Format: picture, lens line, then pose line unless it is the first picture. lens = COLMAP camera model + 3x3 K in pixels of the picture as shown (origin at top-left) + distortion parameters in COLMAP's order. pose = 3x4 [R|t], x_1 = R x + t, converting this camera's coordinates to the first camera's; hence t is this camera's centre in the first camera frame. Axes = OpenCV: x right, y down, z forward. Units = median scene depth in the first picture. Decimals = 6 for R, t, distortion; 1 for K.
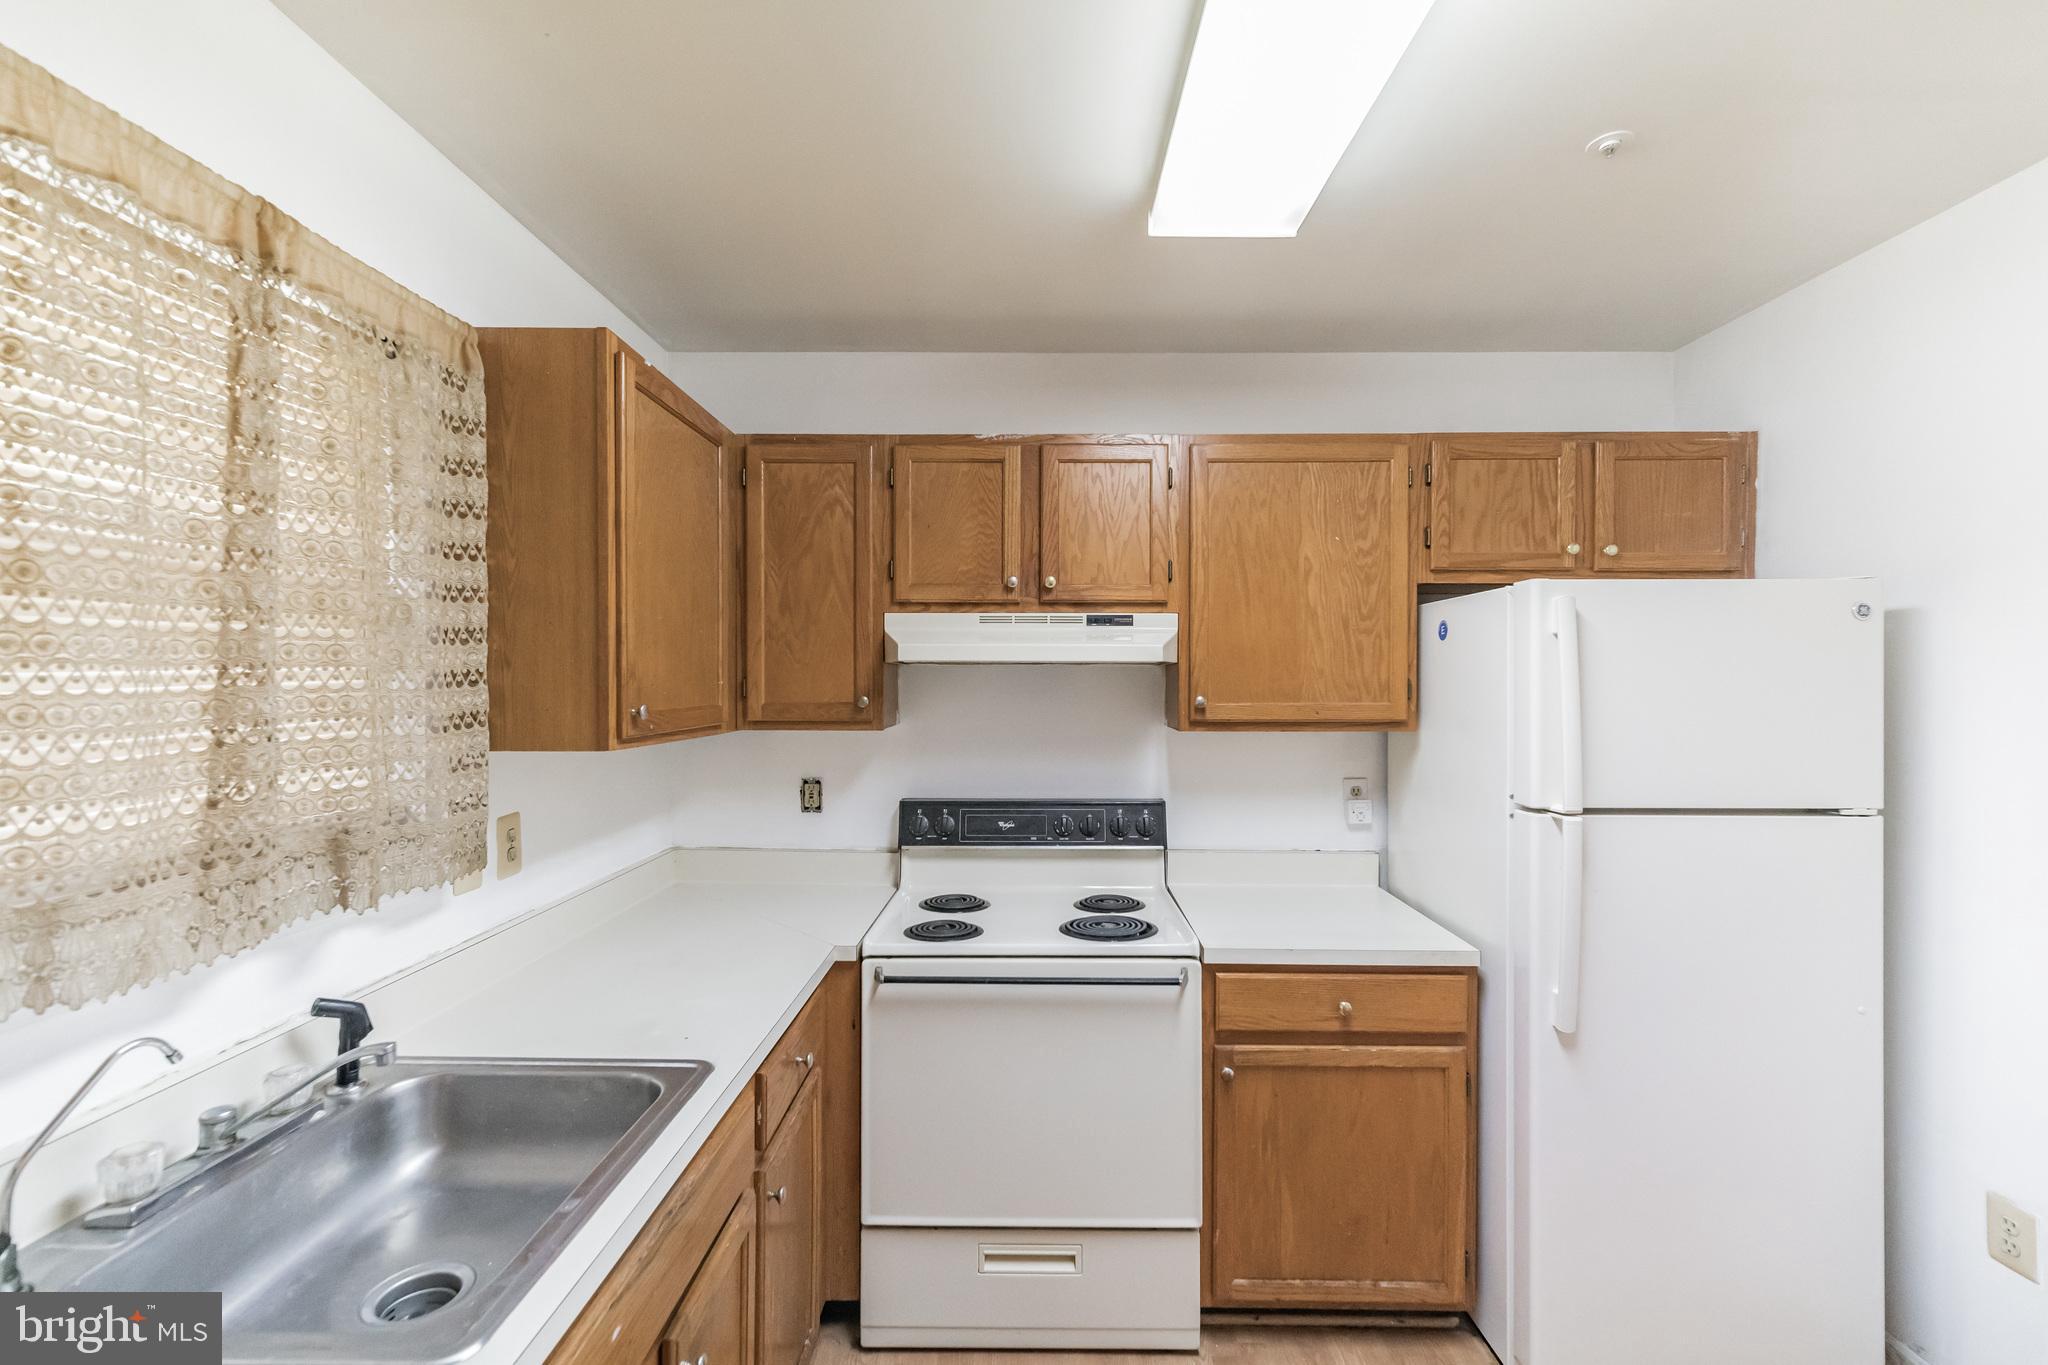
lens RADIAL K [[854.8, 0, 1039.1], [0, 854.8, 670.6], [0, 0, 1]] dist [0.005790, -0.000043]
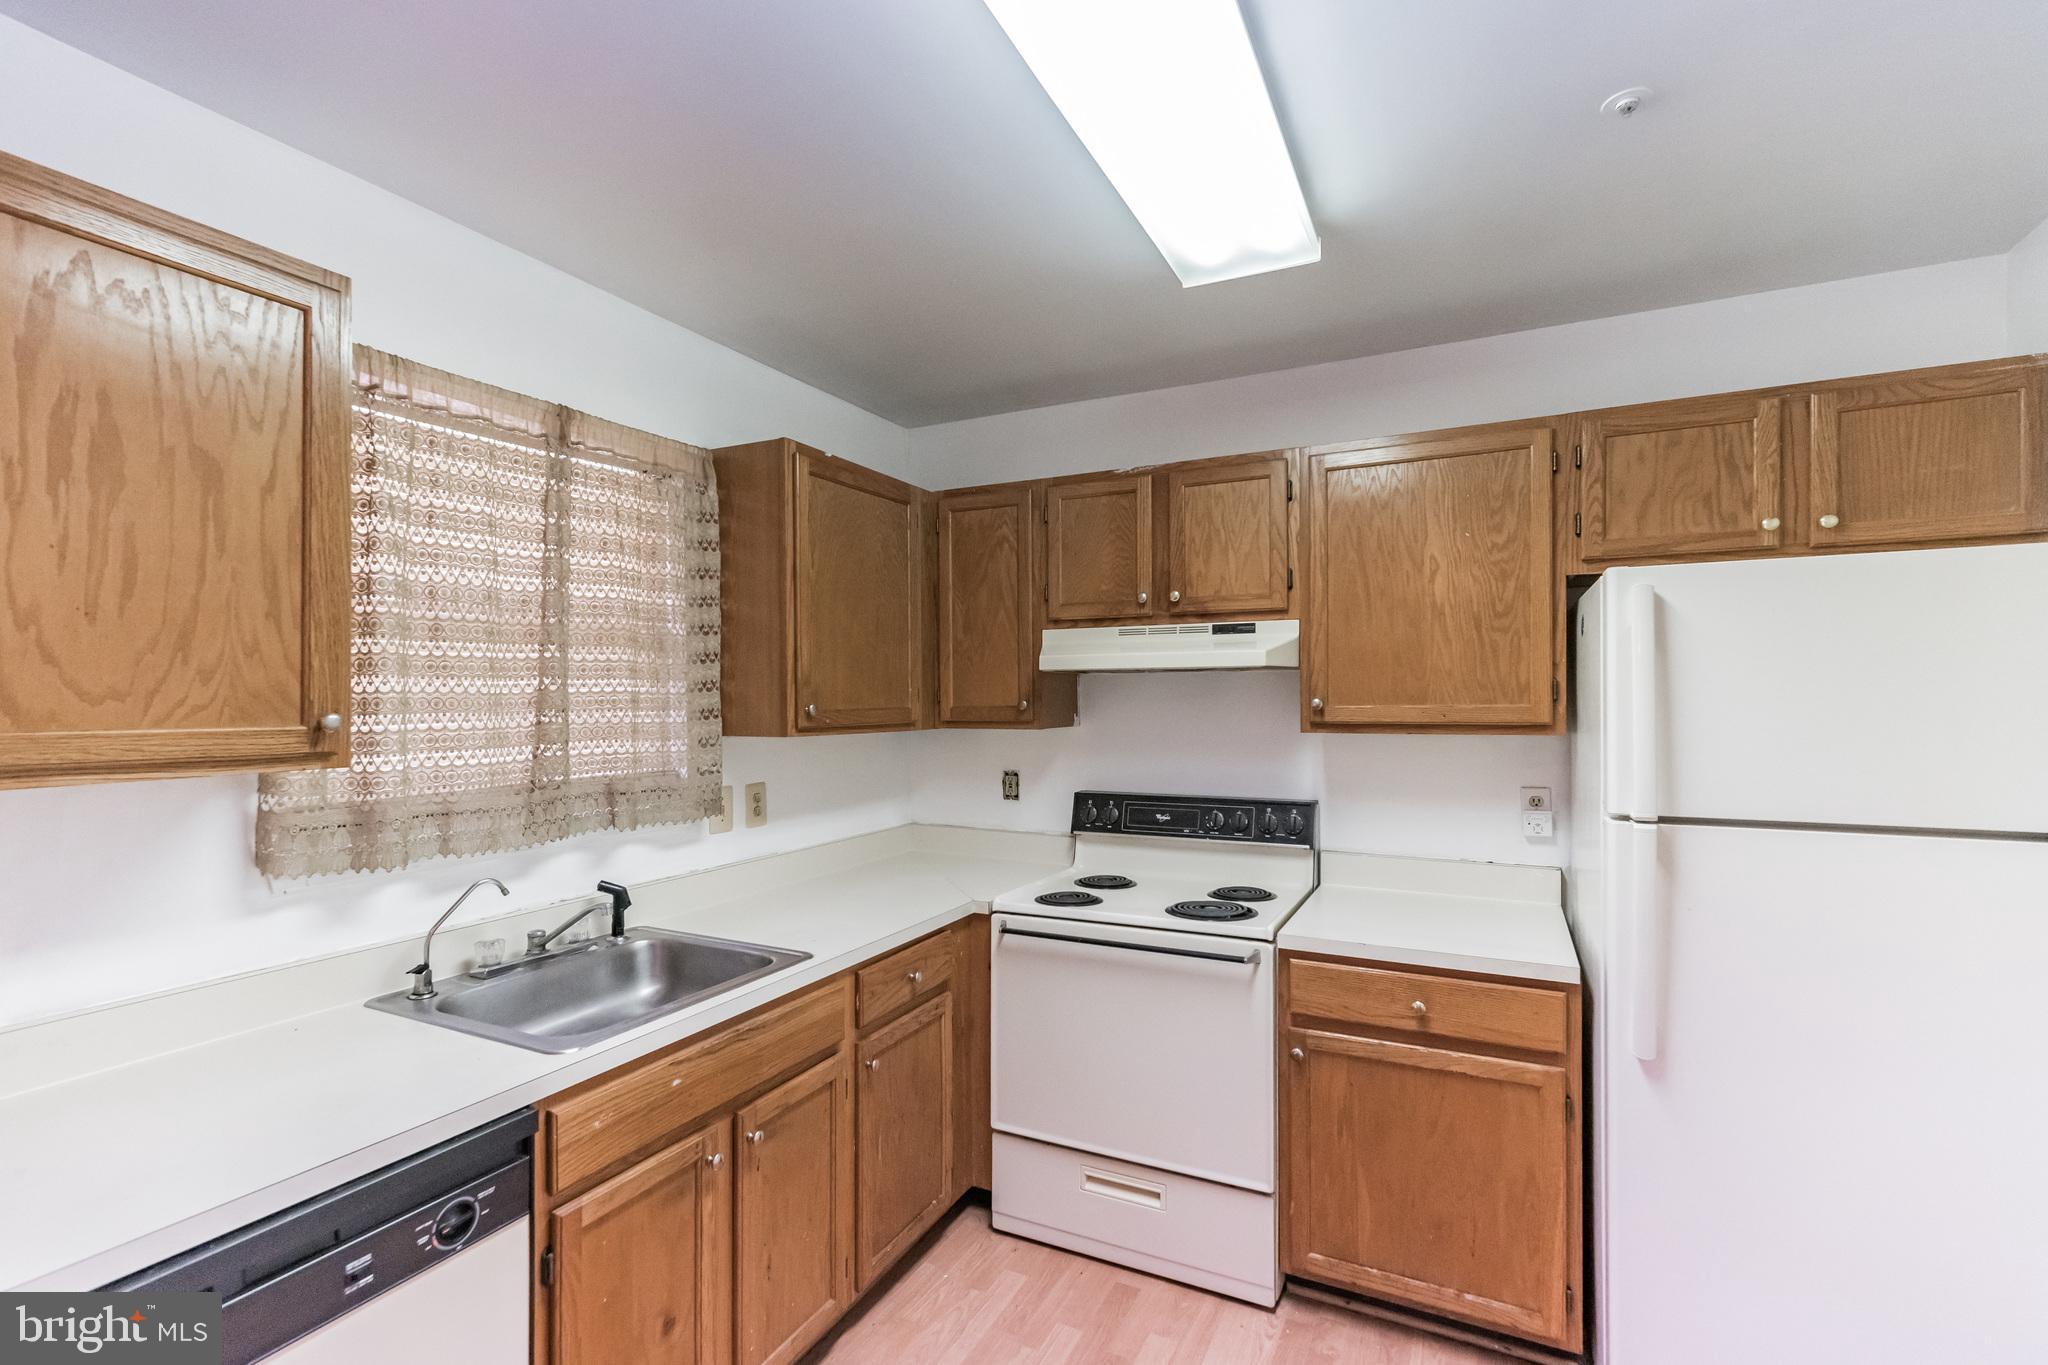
lens RADIAL K [[891.5, 0, 1093.7], [0, 891.5, 681.5], [0, 0, 1]] dist [0.006107, 0.000361]
pose [[0.913552, -0.014856, -0.406451, 0.385919], [0.012730, 0.999887, -0.007934, 0.014419], [0.406524, 0.002074, 0.913638, -0.095448]]
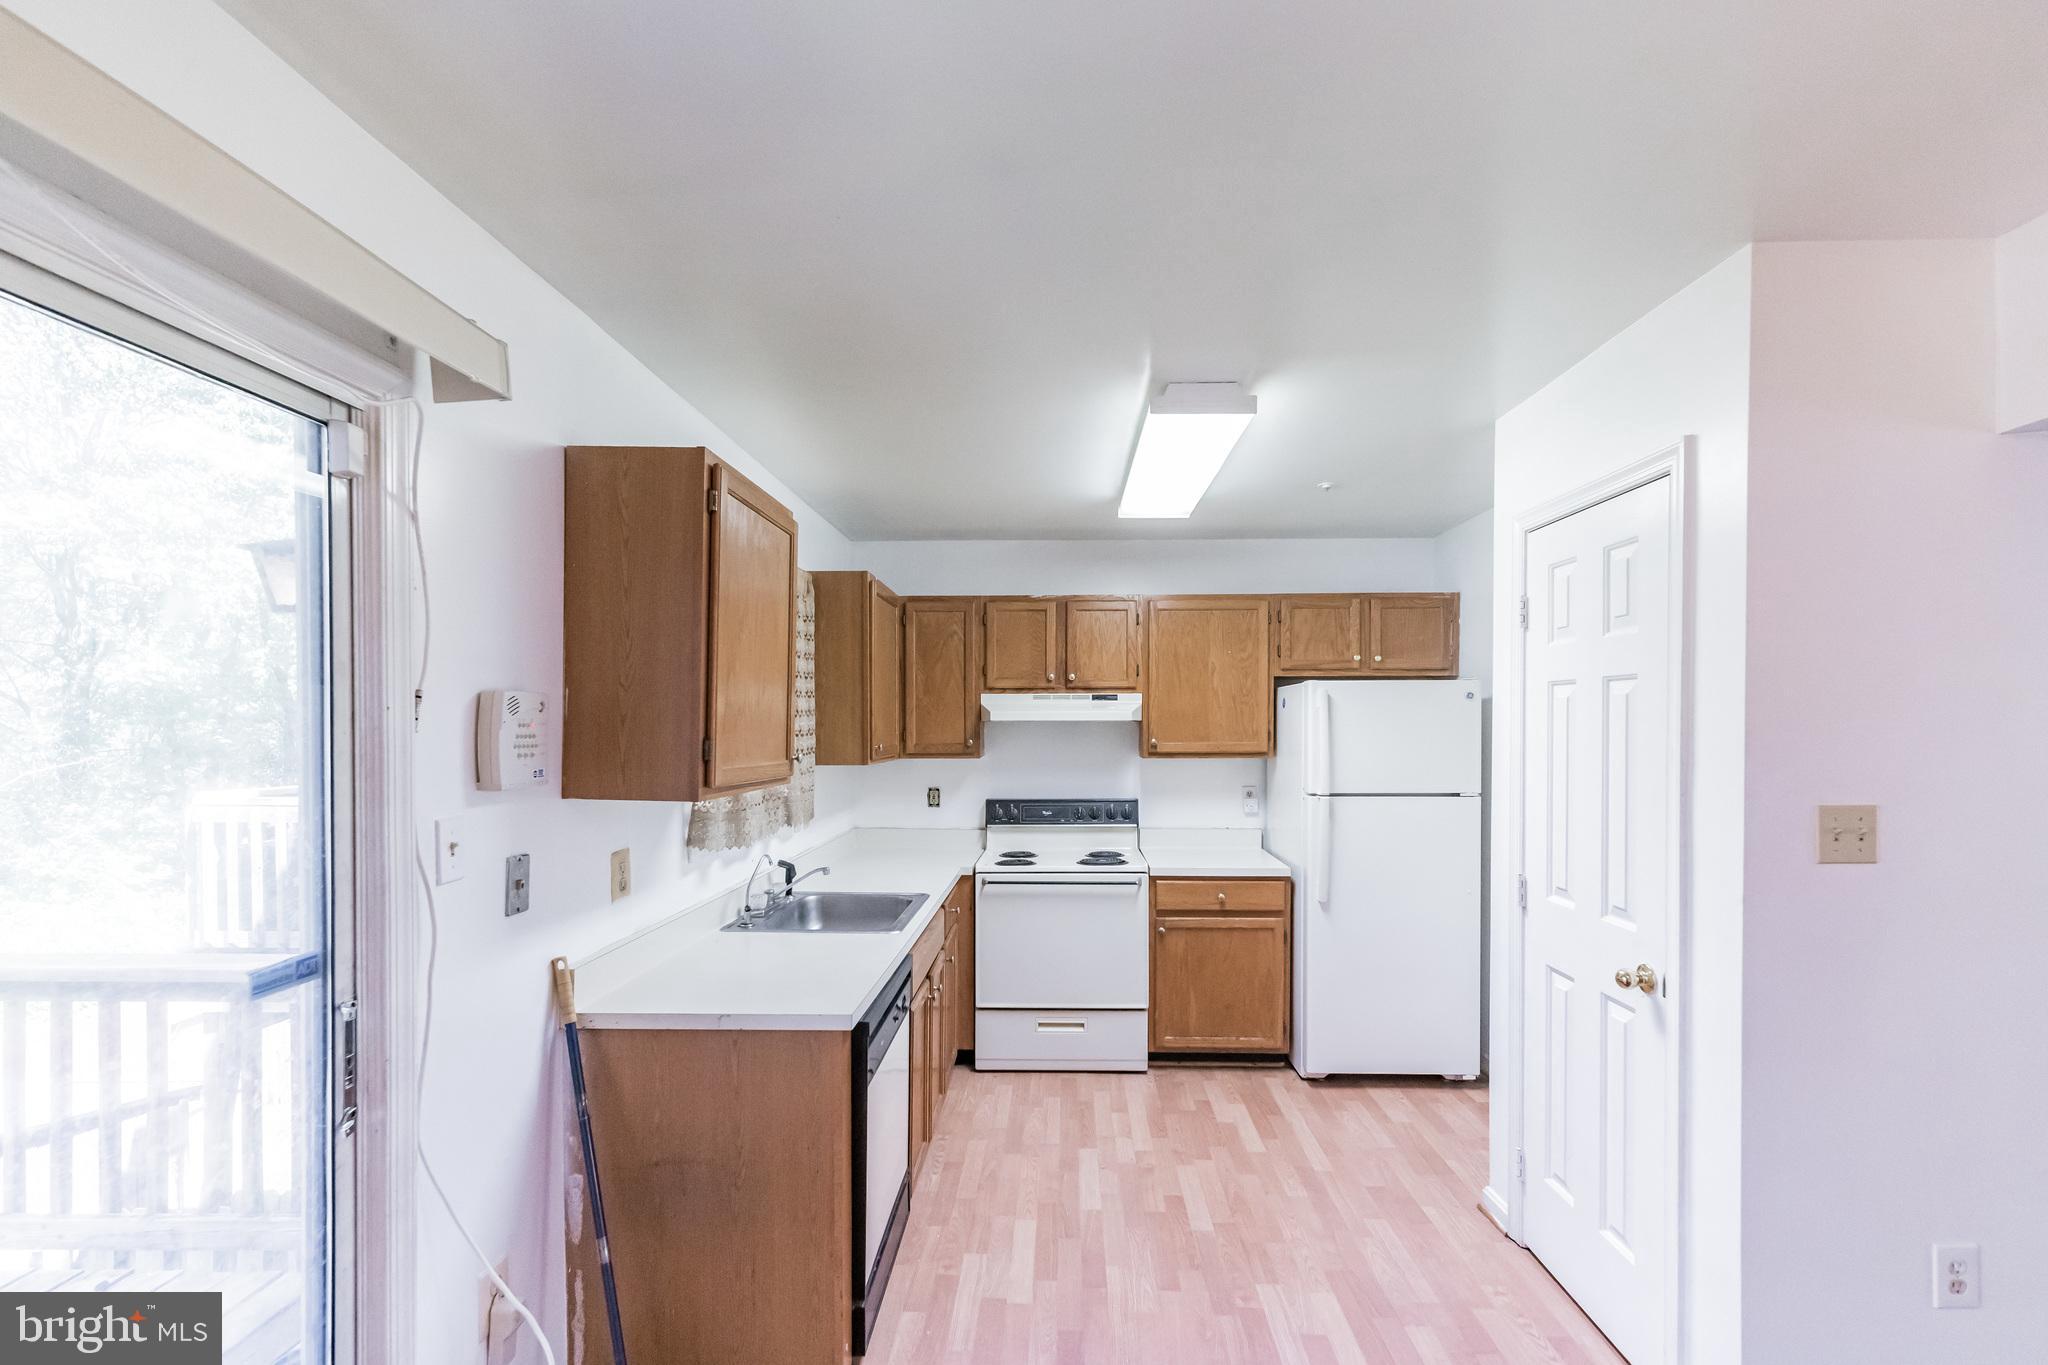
lens RADIAL K [[864.1, 0, 1114.1], [0, 864.1, 694.7], [0, 0, 1]] dist [-0.000054, 0.000001]
pose [[0.998445, -0.000622, 0.055734, 0.000182], [0.001835, 0.999762, -0.021720, -0.025288], [-0.055707, 0.021788, 0.998209, -0.860401]]
